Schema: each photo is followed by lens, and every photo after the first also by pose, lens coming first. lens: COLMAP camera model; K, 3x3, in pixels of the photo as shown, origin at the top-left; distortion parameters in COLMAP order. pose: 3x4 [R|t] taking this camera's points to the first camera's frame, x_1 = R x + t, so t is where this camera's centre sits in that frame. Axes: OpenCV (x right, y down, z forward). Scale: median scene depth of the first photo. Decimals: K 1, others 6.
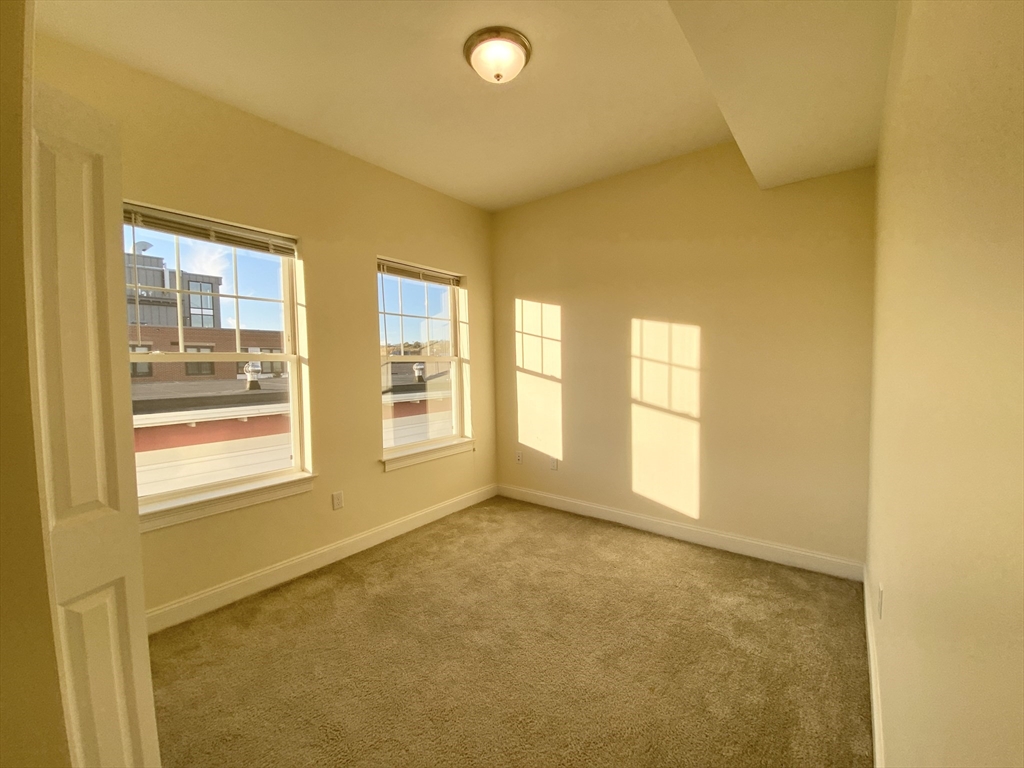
lens RADIAL K [[414.8, 0, 510.8], [0, 414.8, 383.9], [0, 0, 1]] dist [0.031688, -0.026050]
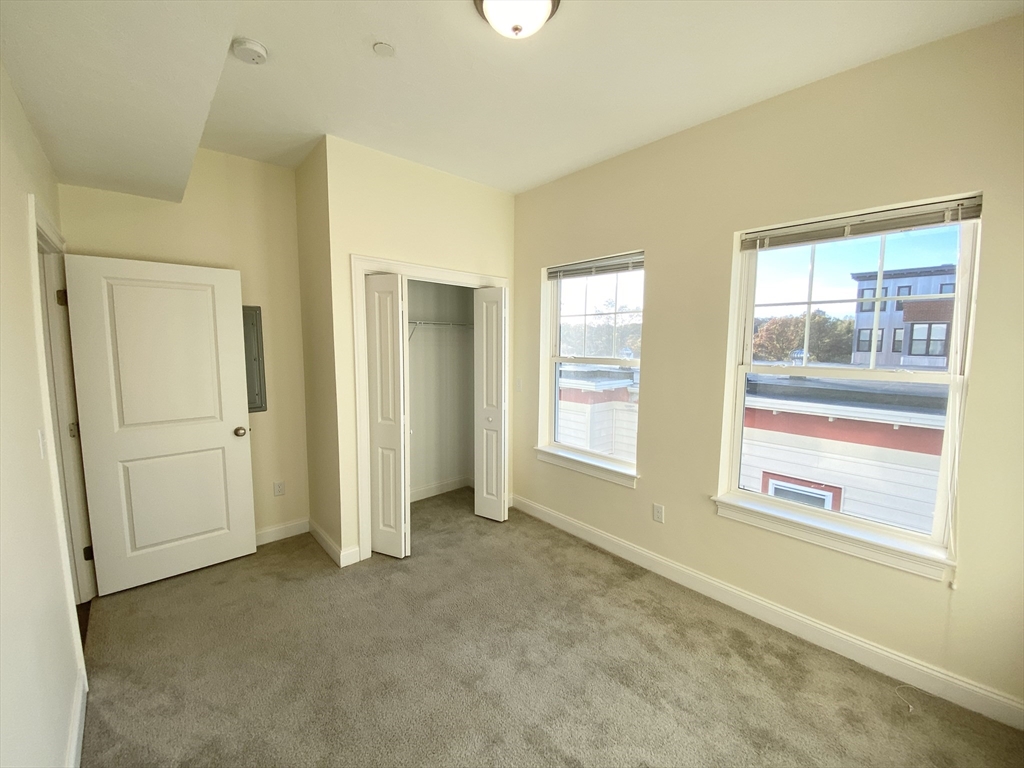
lens RADIAL K [[412.9, 0, 512.0], [0, 412.9, 384.0], [0, 0, 1]] dist [0.026060, -0.026730]
pose [[-0.194041, 0.105844, -0.975267, 0.583794], [-0.042578, 0.992317, 0.116166, -0.118684], [0.980069, 0.064066, -0.188043, 0.872859]]
